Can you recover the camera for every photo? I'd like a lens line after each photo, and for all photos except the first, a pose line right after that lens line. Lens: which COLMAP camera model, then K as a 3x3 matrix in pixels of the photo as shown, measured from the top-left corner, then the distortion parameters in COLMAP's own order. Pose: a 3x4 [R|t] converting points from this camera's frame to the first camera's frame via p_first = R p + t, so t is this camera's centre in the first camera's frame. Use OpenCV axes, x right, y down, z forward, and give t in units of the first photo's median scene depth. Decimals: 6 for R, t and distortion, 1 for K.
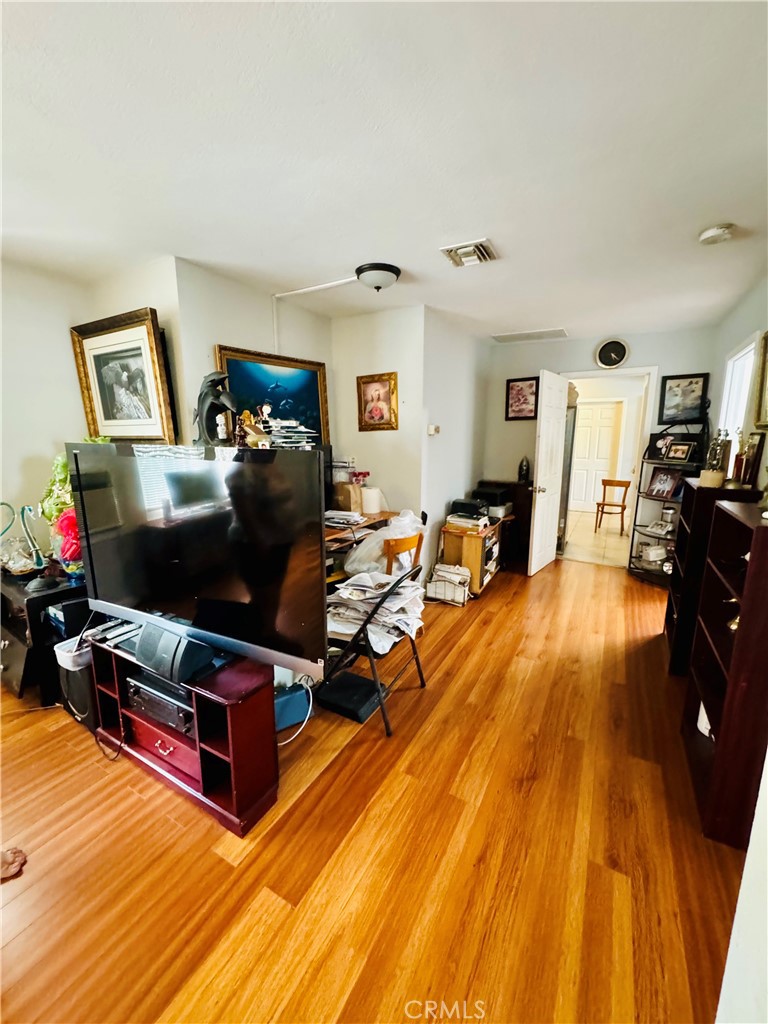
lens RADIAL K [[408.6, 0, 388.8], [0, 408.6, 510.7], [0, 0, 1]] dist [-0.002365, 0.000893]
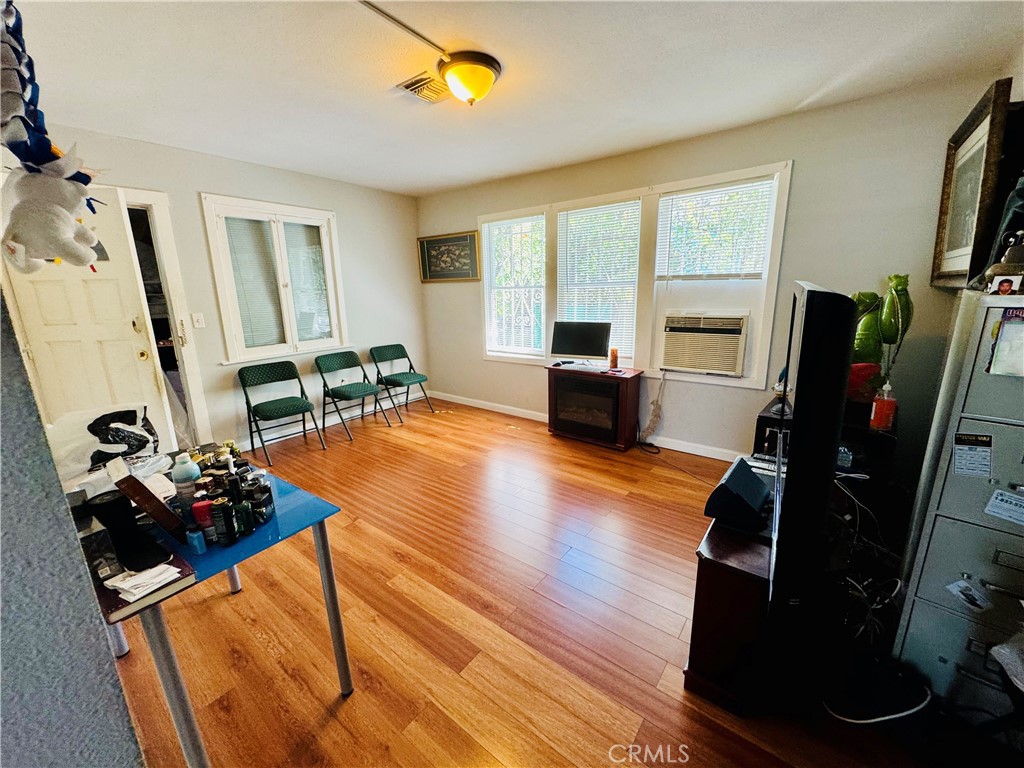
lens RADIAL K [[408.6, 0, 512.3], [0, 408.6, 385.2], [0, 0, 1]] dist [-0.002365, 0.000893]
pose [[-0.147480, 0.236349, -0.960411, 0.217315], [-0.154251, 0.953651, 0.258372, -0.040994], [0.976963, 0.186249, -0.104187, 0.252148]]
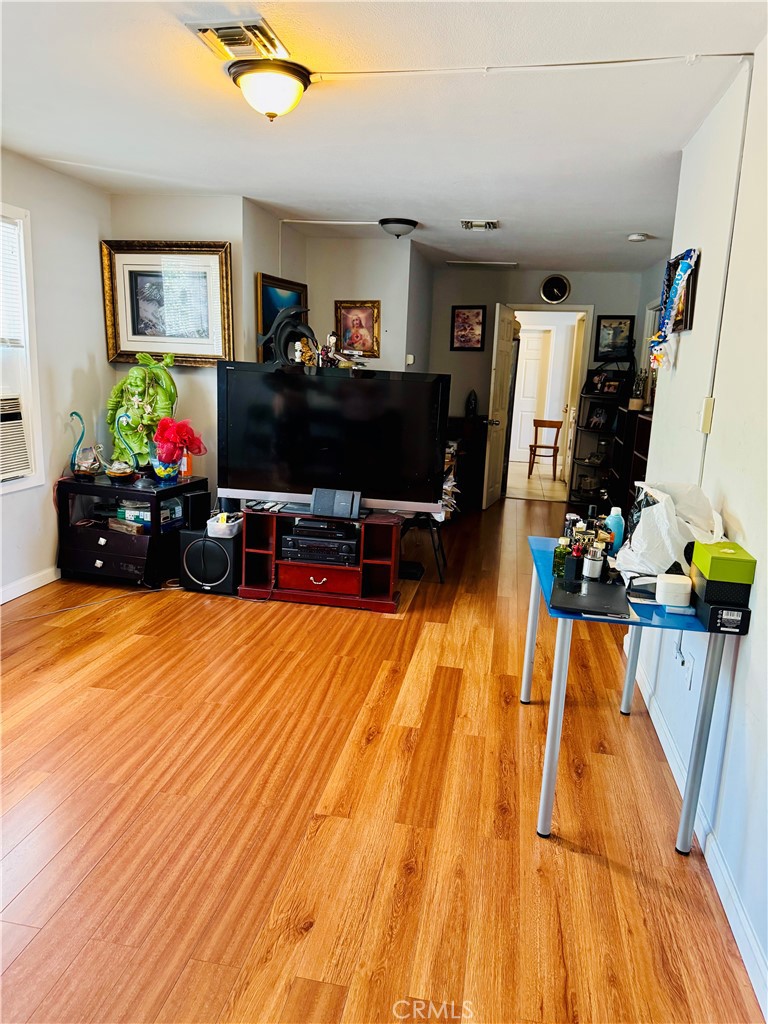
lens RADIAL K [[725.7, 0, 380.2], [0, 725.7, 518.0], [0, 0, 1]] dist [0.057408, -0.059977]
pose [[0.945465, -0.028360, 0.324487, -0.569809], [0.017563, 0.999192, 0.036155, 0.135495], [-0.325250, -0.028485, 0.945199, -0.720841]]
